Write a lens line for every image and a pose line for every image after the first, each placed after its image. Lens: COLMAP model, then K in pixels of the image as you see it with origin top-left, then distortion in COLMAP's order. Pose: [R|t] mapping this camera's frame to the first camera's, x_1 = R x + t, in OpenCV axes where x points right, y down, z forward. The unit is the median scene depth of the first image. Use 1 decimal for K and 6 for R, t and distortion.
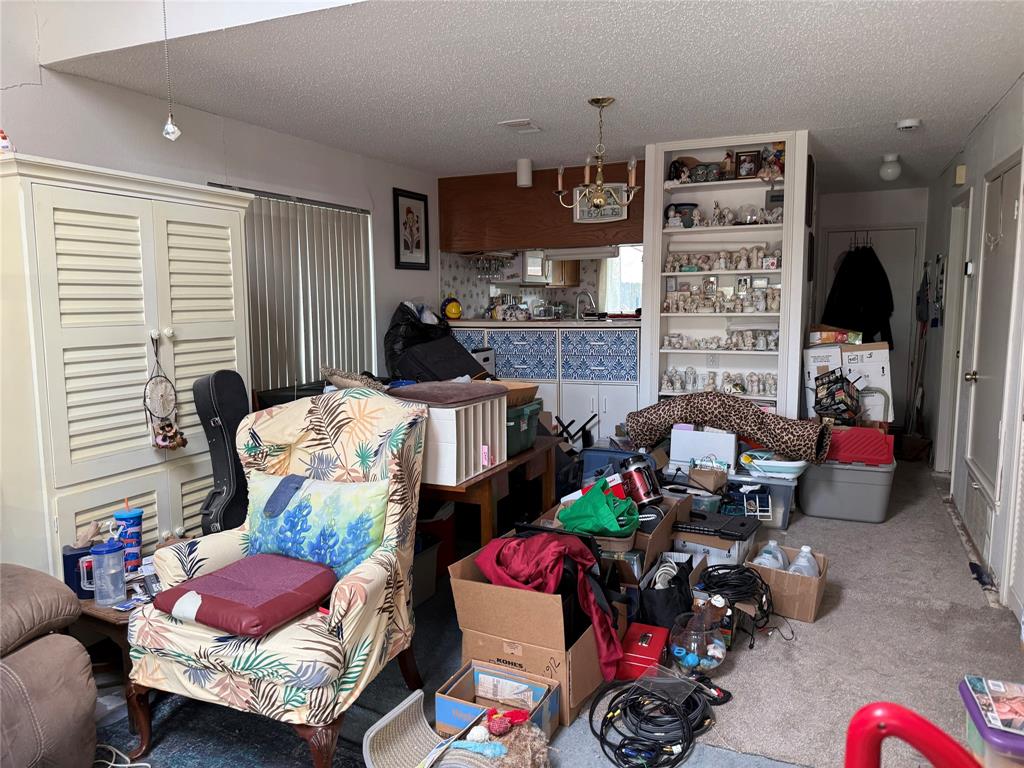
lens RADIAL K [[719.2, 0, 510.5], [0, 719.2, 378.4], [0, 0, 1]] dist [-0.009431, -0.002856]
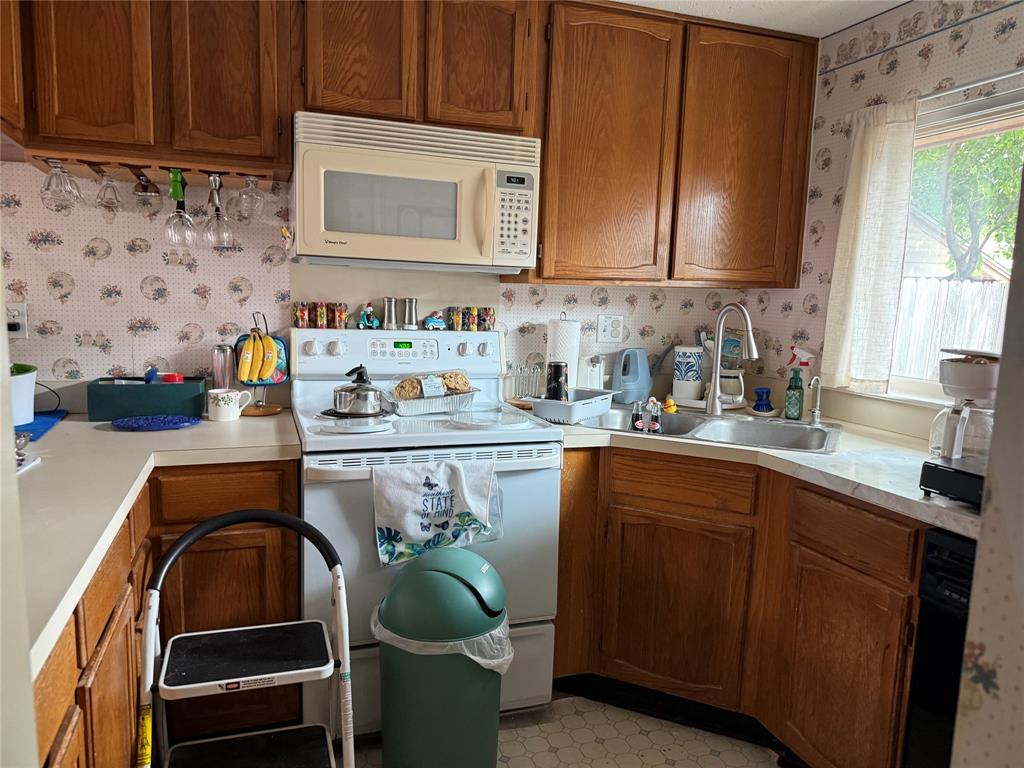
lens RADIAL K [[702.6, 0, 514.8], [0, 702.6, 383.9], [0, 0, 1]] dist [0.100543, -0.150342]
pose [[0.692454, 0.119039, -0.711574, 0.257766], [-0.120045, 0.991556, 0.049057, -0.092114], [0.711404, 0.051451, 0.700897, 0.745324]]
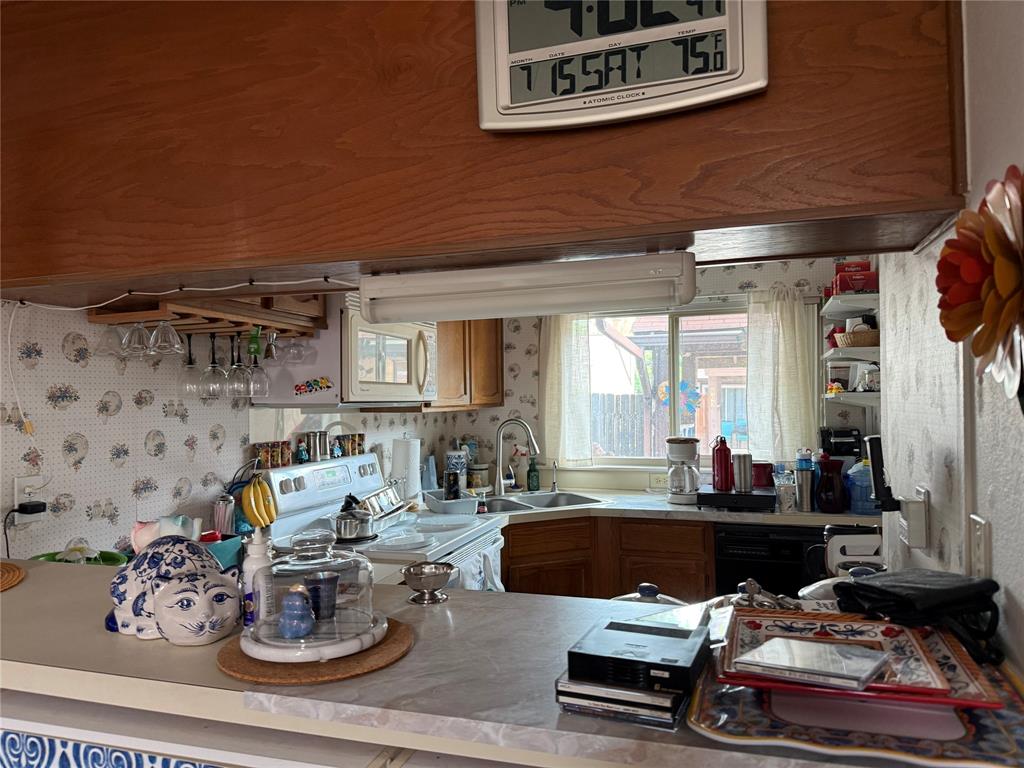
lens RADIAL K [[702.6, 0, 514.8], [0, 702.6, 383.9], [0, 0, 1]] dist [0.100543, -0.150342]
pose [[0.993330, 0.002482, 0.115284, 0.052294], [0.013288, 0.990645, -0.135817, -0.083308], [-0.114542, 0.136443, 0.984004, 0.570138]]
